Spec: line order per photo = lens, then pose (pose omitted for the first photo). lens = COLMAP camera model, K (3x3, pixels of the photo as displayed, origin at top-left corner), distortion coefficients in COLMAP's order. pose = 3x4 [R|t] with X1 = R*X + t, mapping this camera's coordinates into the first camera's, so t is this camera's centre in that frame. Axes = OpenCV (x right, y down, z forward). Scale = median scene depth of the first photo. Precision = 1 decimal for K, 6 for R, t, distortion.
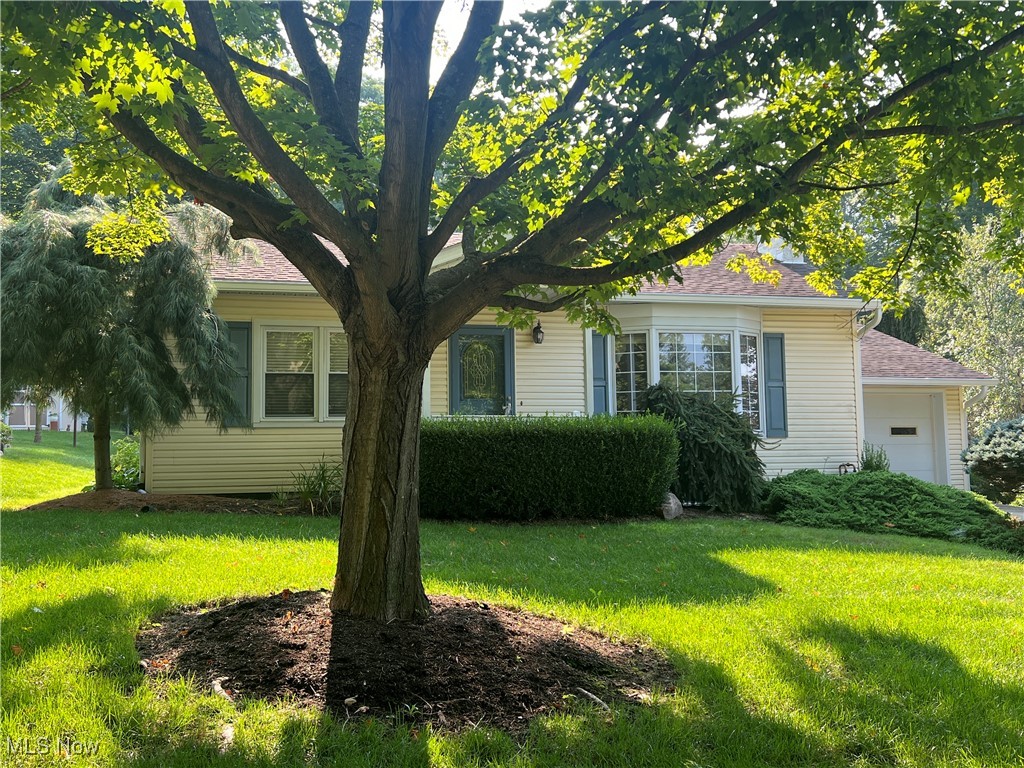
lens RADIAL K [[992.4, 0, 519.3], [0, 992.4, 380.0], [0, 0, 1]] dist [0.030828, 0.000000]
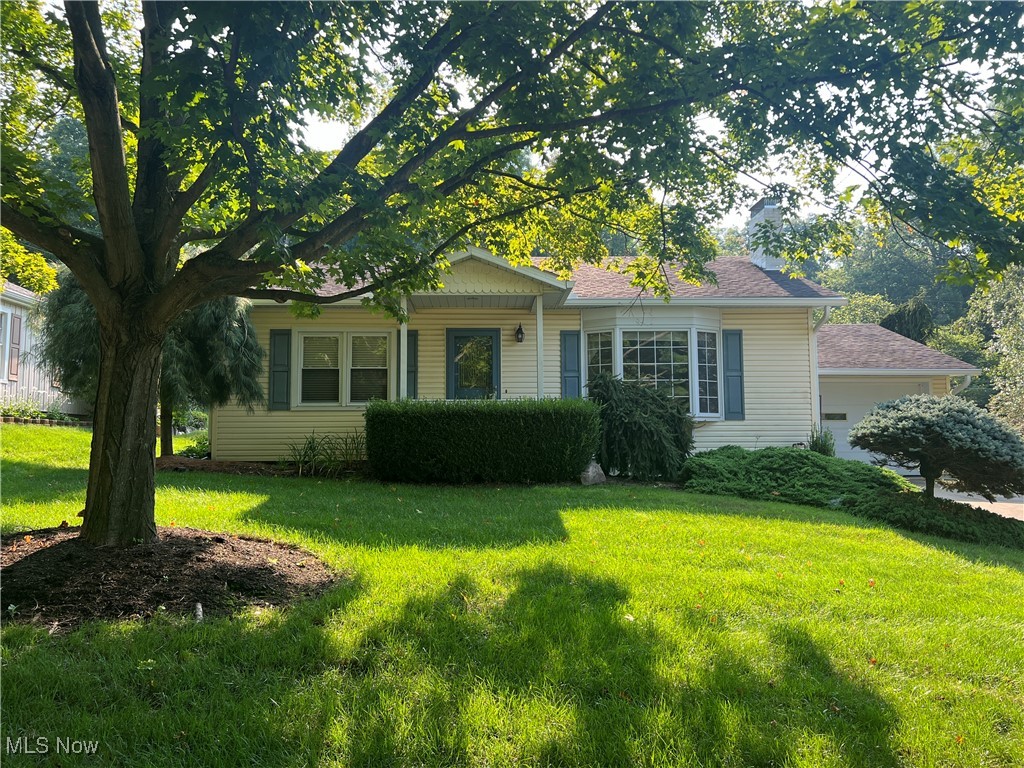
lens RADIAL K [[791.0, 0, 511.9], [0, 791.0, 385.4], [0, 0, 1]] dist [0.047799, -0.000108]
pose [[0.976749, -0.009087, -0.214195, 0.260686], [0.009465, 0.999955, 0.000738, 0.018751], [0.214179, -0.002748, 0.976791, 0.054739]]
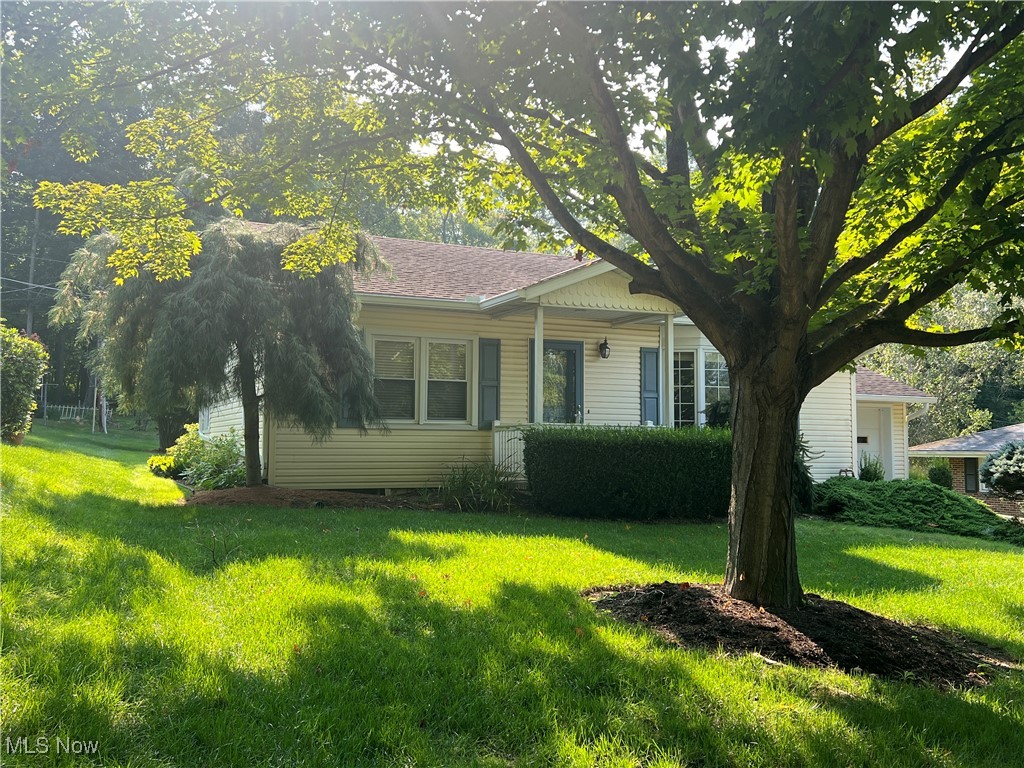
lens RADIAL K [[961.5, 0, 506.8], [0, 961.5, 382.8], [0, 0, 1]] dist [-0.005929, 0.000000]
pose [[0.988109, 0.031905, 0.150409, -0.300998], [-0.033765, 0.999382, 0.009824, -0.019385], [-0.150003, -0.014786, 0.988575, -0.063368]]
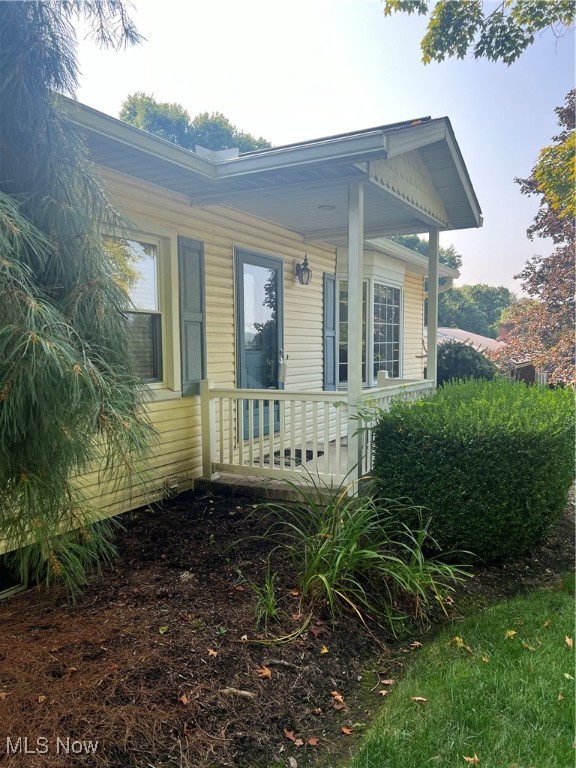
lens RADIAL K [[576.6, 0, 288.8], [0, 576.6, 386.9], [0, 0, 1]] dist [0.007099, -0.004265]
pose [[0.702294, -0.035717, 0.710991, -0.398295], [-0.071036, 0.990240, 0.119913, -0.010680], [-0.708334, -0.134720, 0.692902, 0.797508]]
